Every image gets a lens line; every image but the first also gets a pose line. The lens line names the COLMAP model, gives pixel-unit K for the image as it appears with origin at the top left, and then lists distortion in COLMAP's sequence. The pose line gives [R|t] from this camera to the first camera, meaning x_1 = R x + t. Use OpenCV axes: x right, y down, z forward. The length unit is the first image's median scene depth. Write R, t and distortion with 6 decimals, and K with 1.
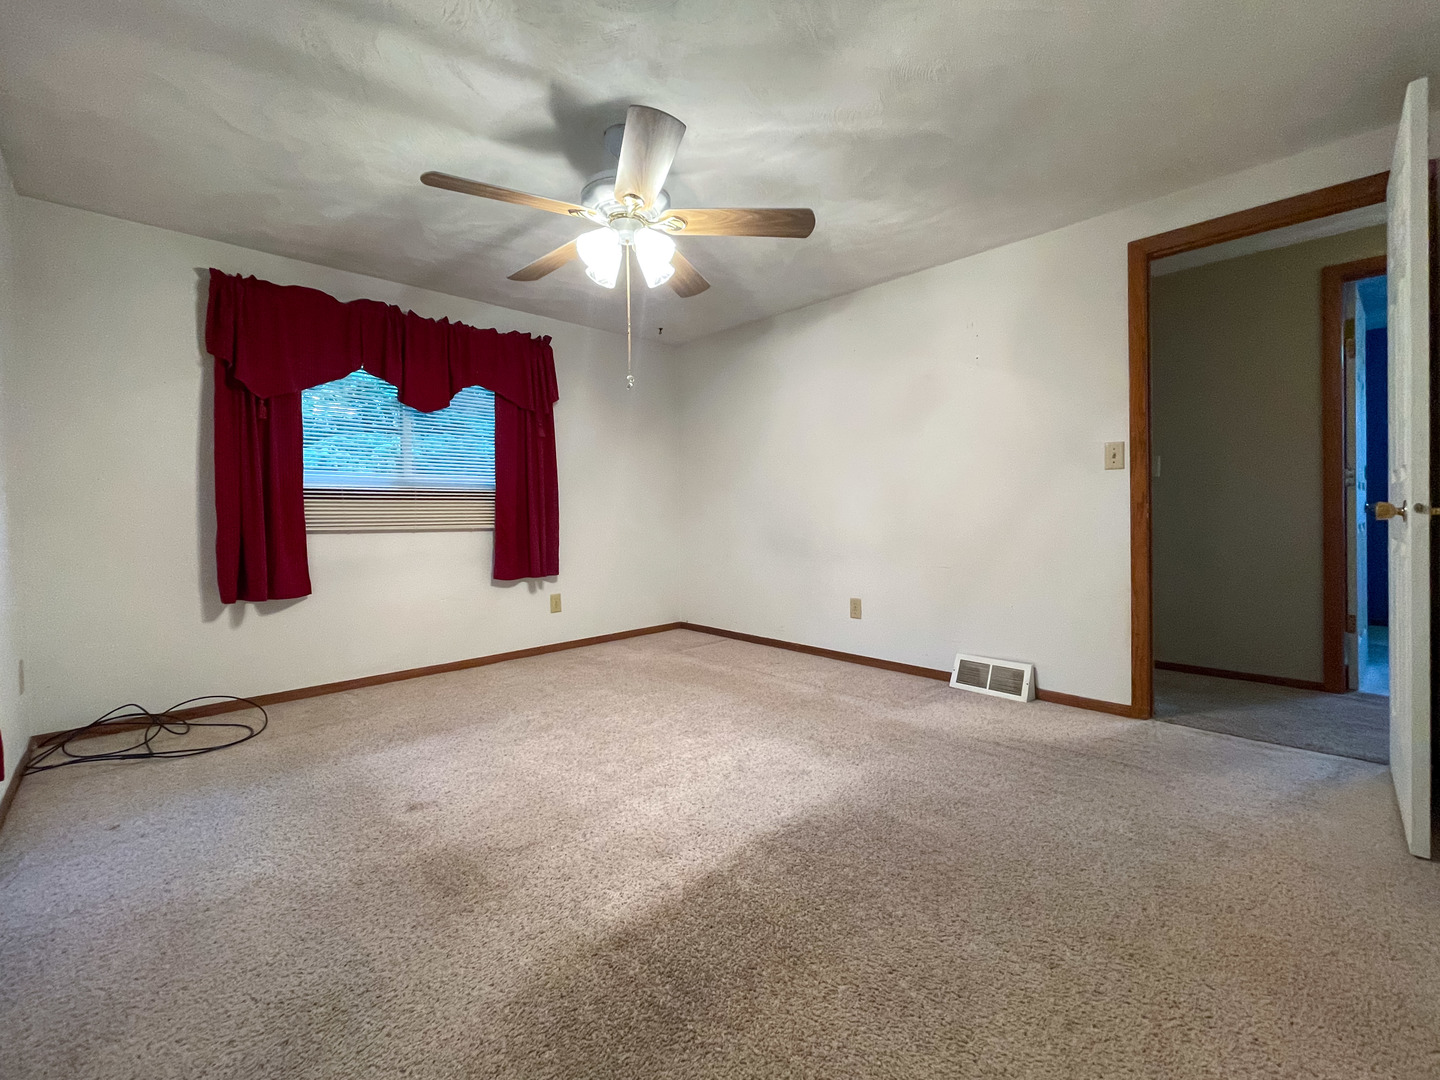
lens RADIAL K [[606.9, 0, 723.2], [0, 606.9, 528.7], [0, 0, 1]] dist [0.000040, 0.000116]
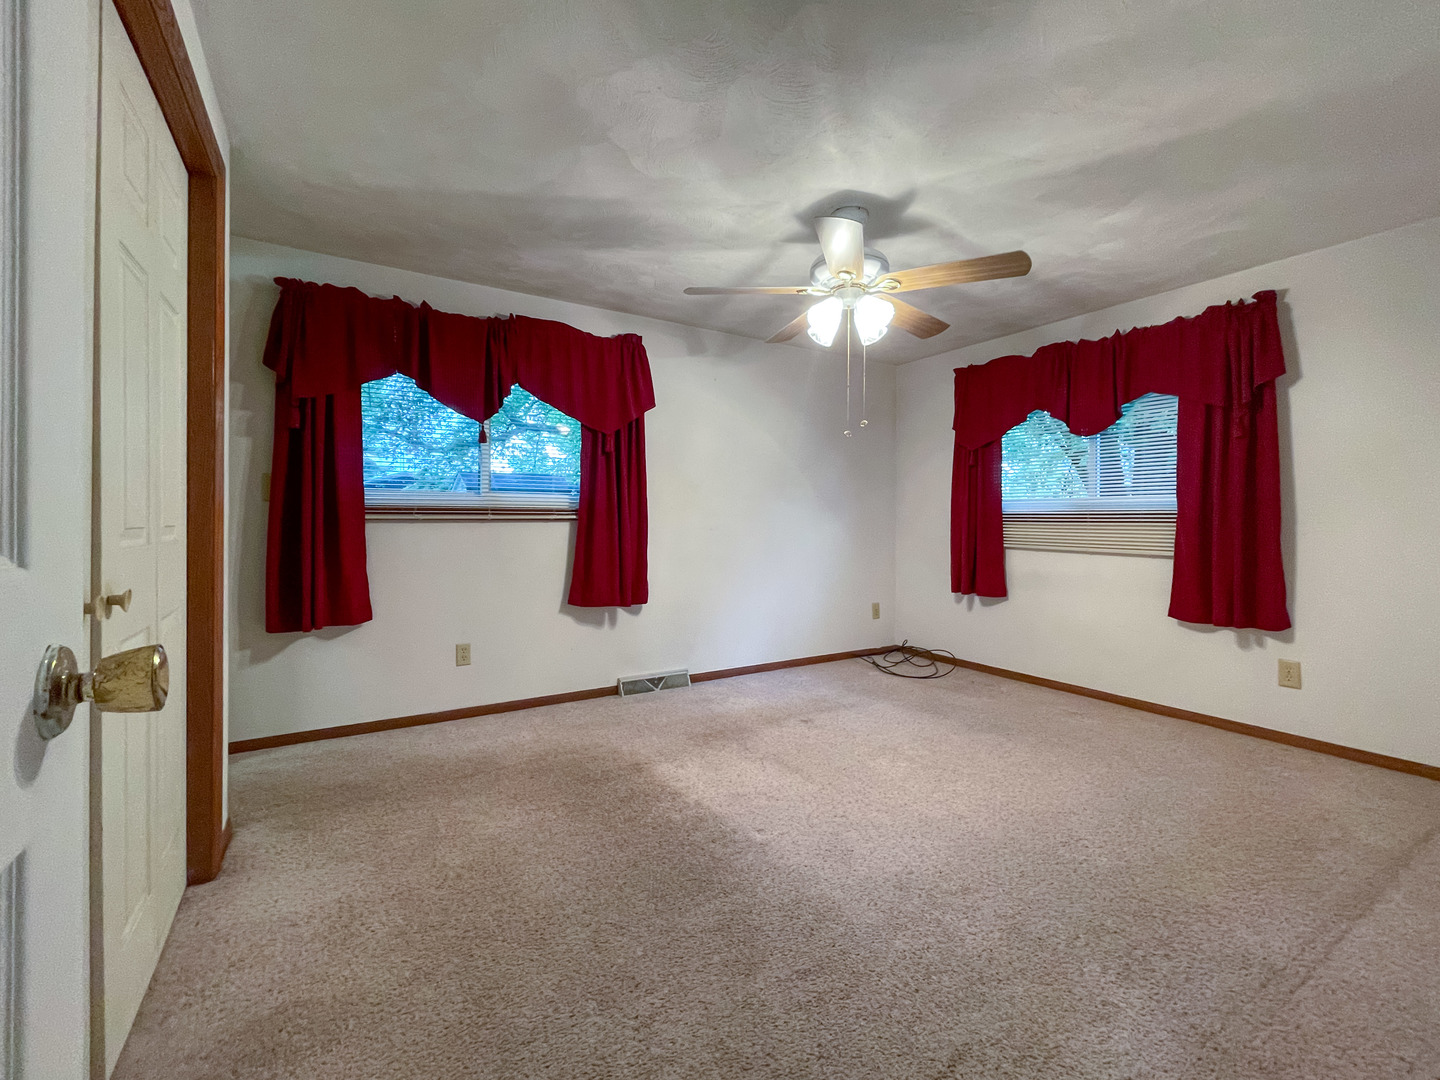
lens RADIAL K [[595.2, 0, 714.1], [0, 595.2, 520.9], [0, 0, 1]] dist [-0.001577, -0.000102]
pose [[-0.208346, 0.011108, -0.977992, 0.622707], [-0.026034, 0.999518, 0.016899, -0.052657], [0.977709, 0.028982, -0.207956, 0.621419]]
